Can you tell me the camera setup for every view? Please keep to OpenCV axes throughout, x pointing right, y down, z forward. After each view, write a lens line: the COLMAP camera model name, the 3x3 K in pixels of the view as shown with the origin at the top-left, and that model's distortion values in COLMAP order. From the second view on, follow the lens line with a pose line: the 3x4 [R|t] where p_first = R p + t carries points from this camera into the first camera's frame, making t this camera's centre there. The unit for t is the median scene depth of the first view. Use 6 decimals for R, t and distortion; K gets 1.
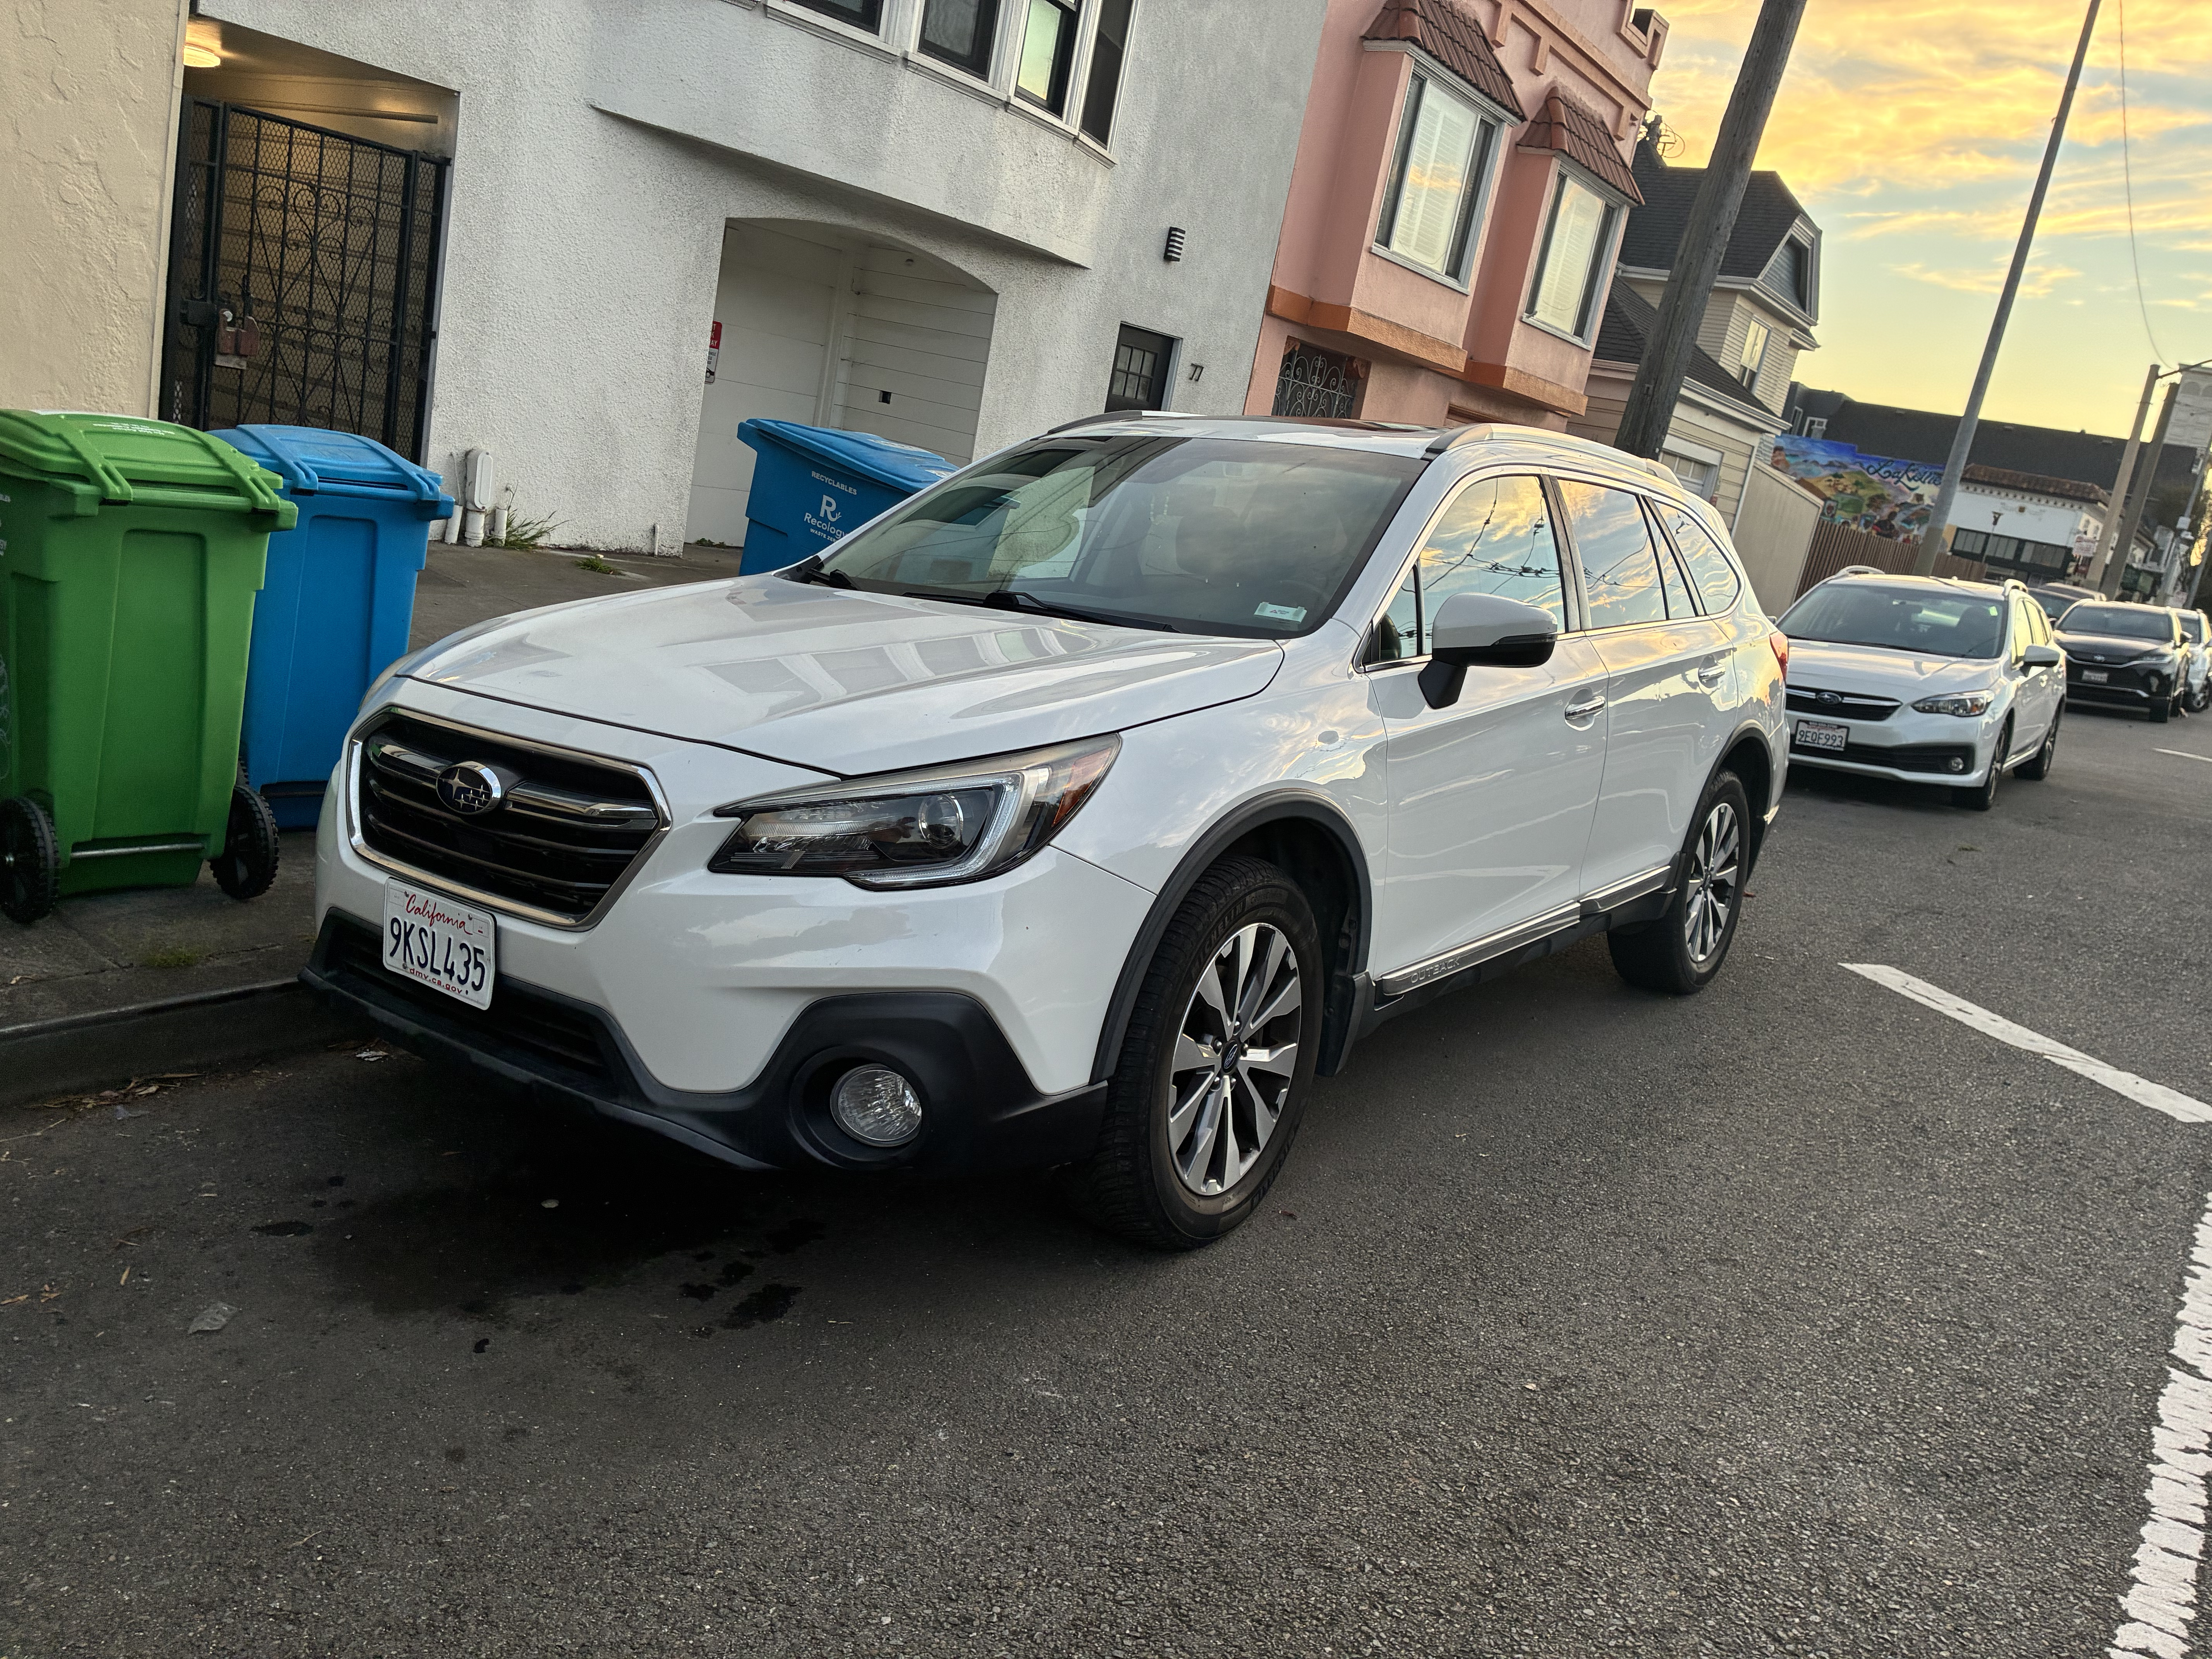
lens RADIAL K [[1584.8, 0, 1106.0], [0, 1584.8, 829.5], [0, 0, 1]] dist [0.030542, -0.000379]
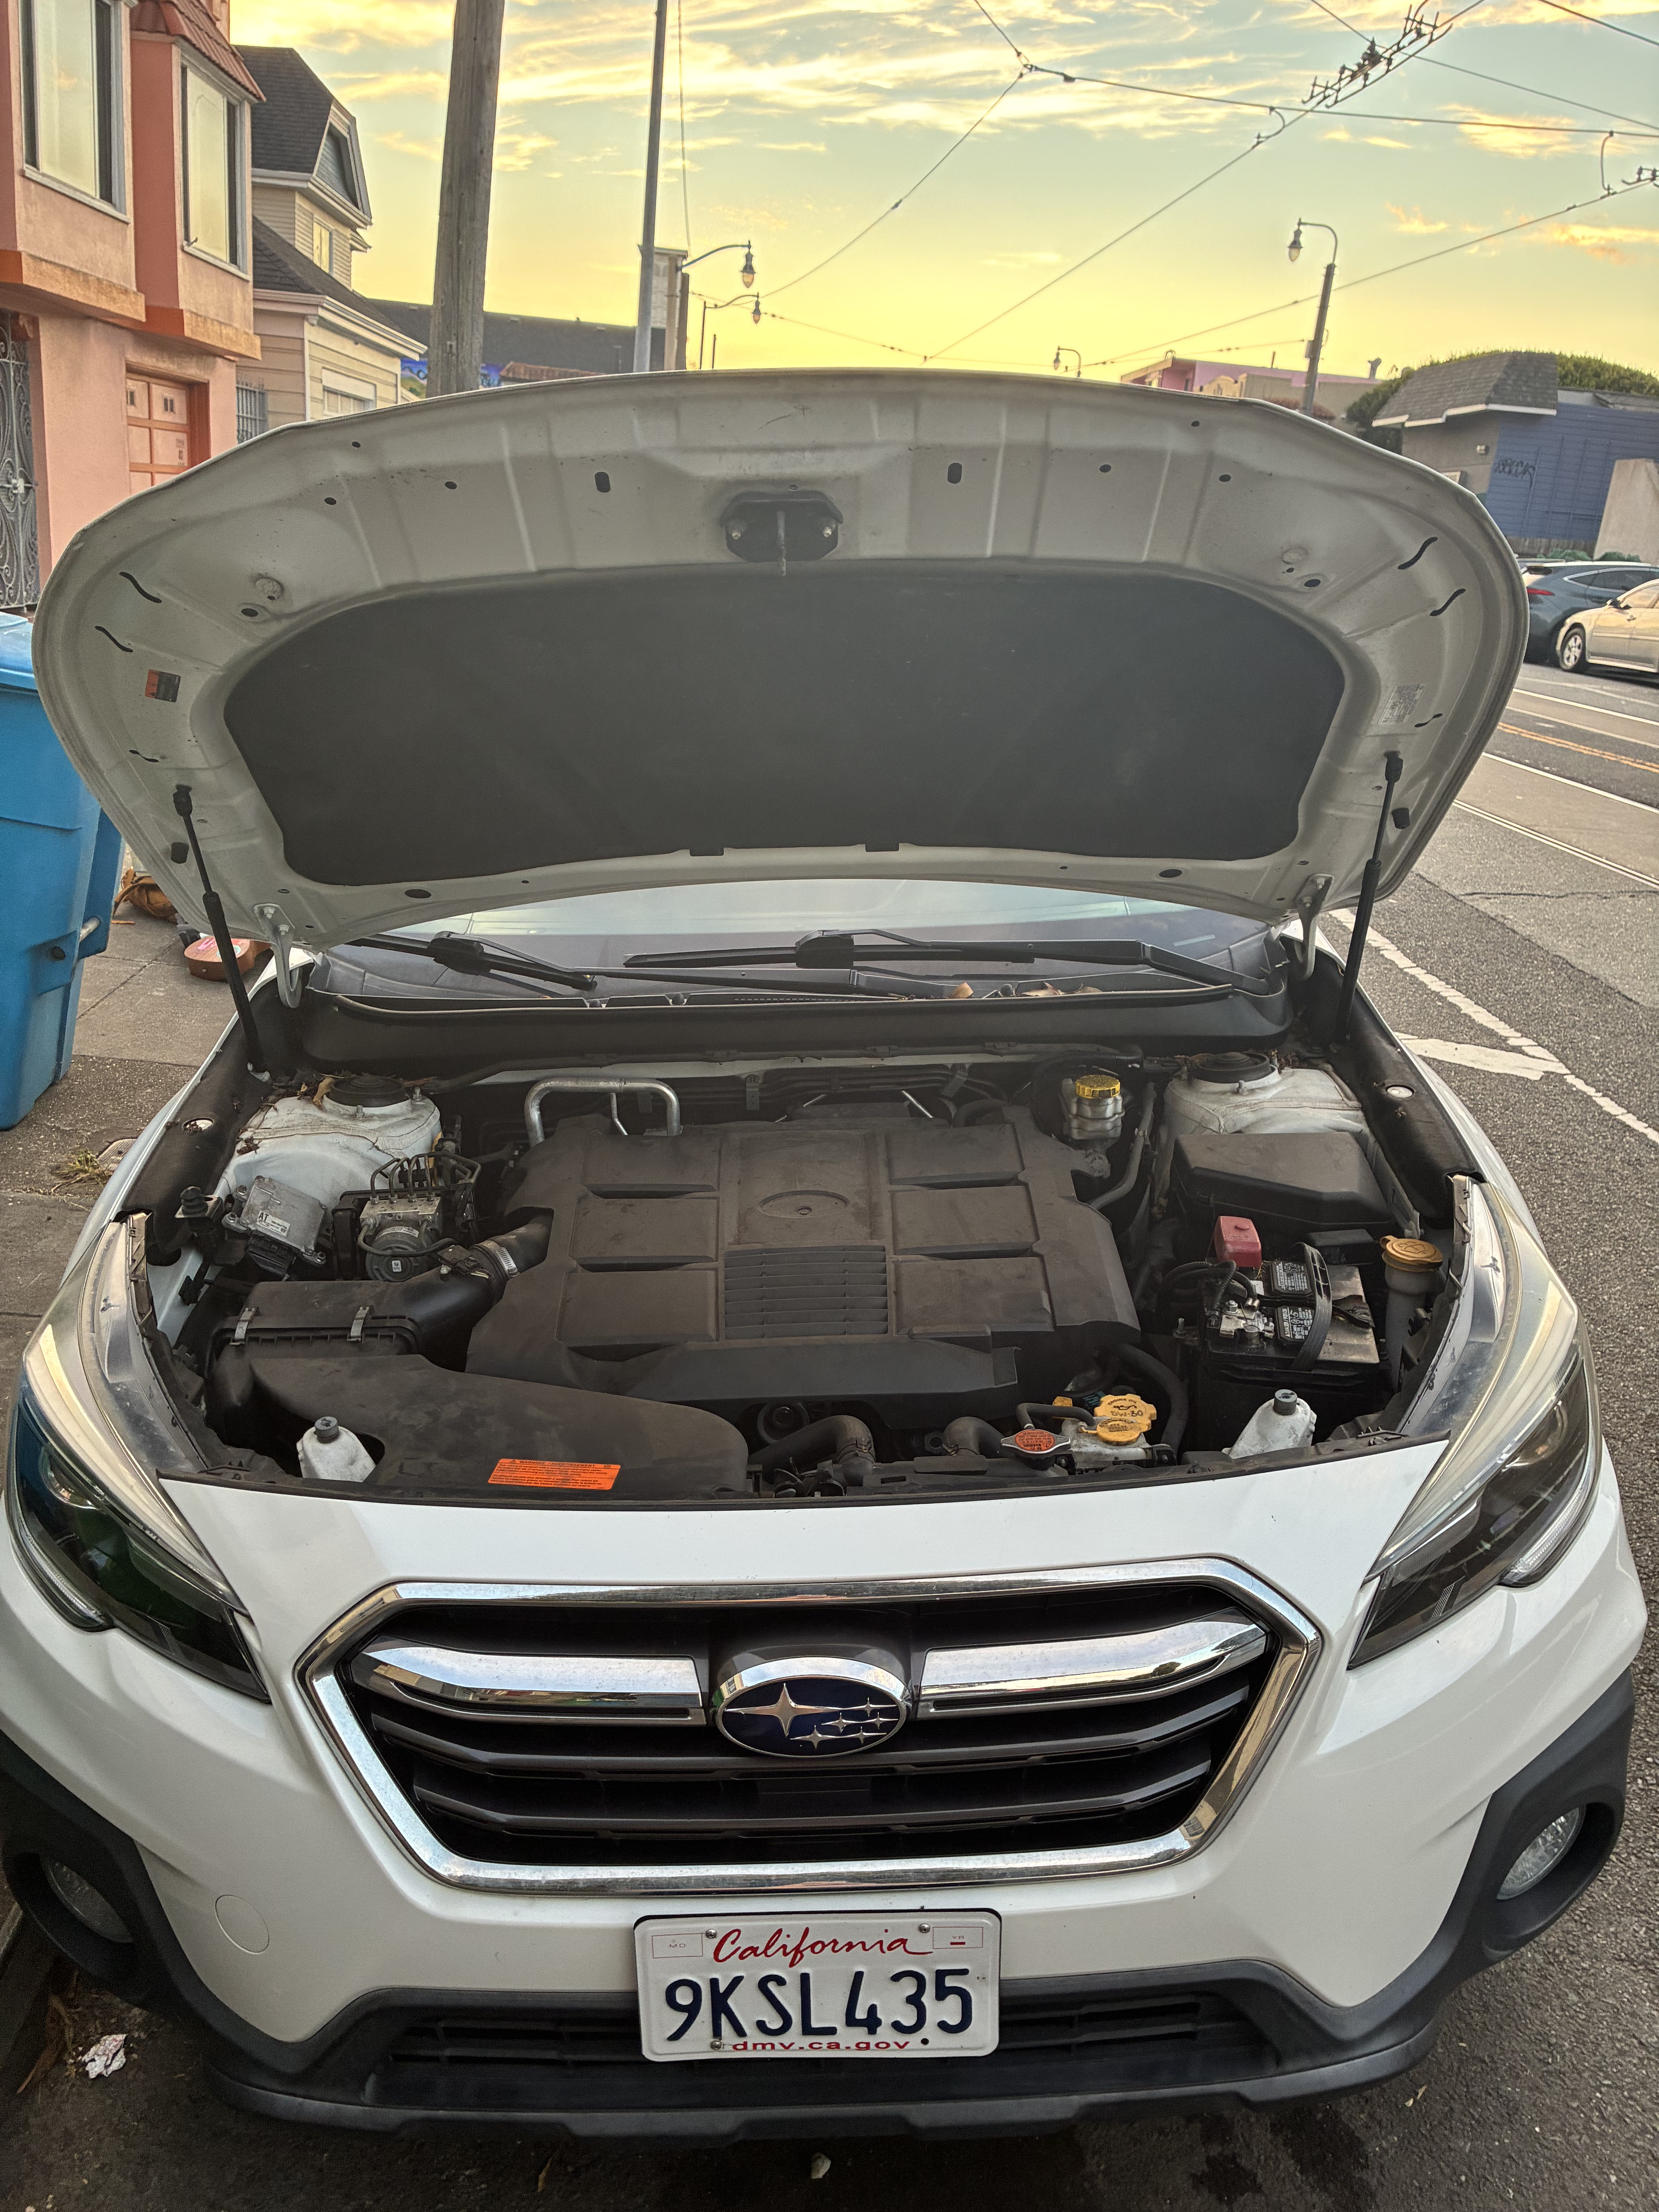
lens RADIAL K [[1674.9, 0, 829.5], [0, 1674.9, 1106.0], [0, 0, 1]] dist [0.006199, -0.044344]
pose [[0.792311, -0.302574, 0.529804, -0.079494], [0.201928, 0.949471, 0.240269, -0.043165], [-0.575733, -0.083385, 0.813375, 0.073322]]
